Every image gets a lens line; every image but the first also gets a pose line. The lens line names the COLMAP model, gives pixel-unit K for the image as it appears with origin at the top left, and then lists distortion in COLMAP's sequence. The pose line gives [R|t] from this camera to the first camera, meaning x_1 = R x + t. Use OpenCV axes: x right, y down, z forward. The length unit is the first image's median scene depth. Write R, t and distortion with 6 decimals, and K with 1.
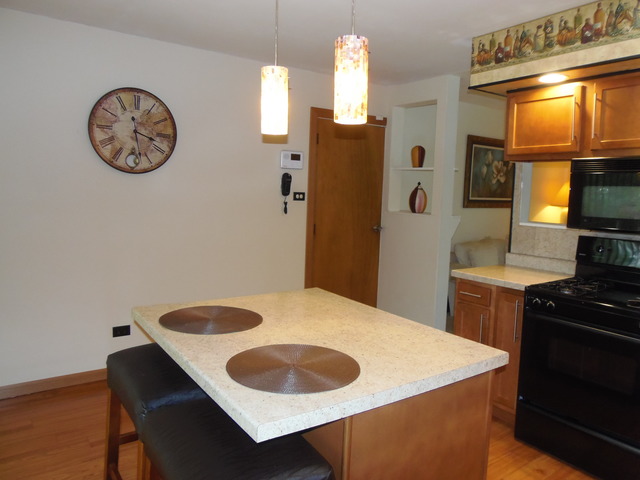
lens RADIAL K [[467.4, 0, 317.5], [0, 467.4, 239.8], [0, 0, 1]] dist [-0.012586, -0.009716]
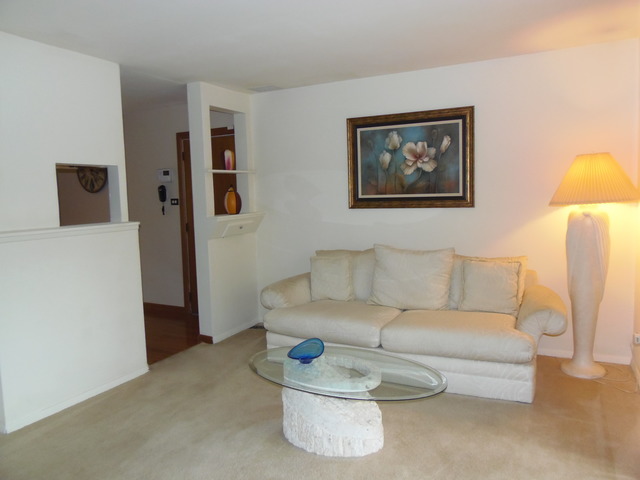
lens RADIAL K [[467.4, 0, 318.9], [0, 467.4, 238.8], [0, 0, 1]] dist [-0.012586, -0.009716]
pose [[0.464394, 0.043475, -0.884561, 0.994113], [-0.056098, 0.998233, 0.019611, -0.028158], [0.883851, 0.040515, 0.466012, 0.563606]]
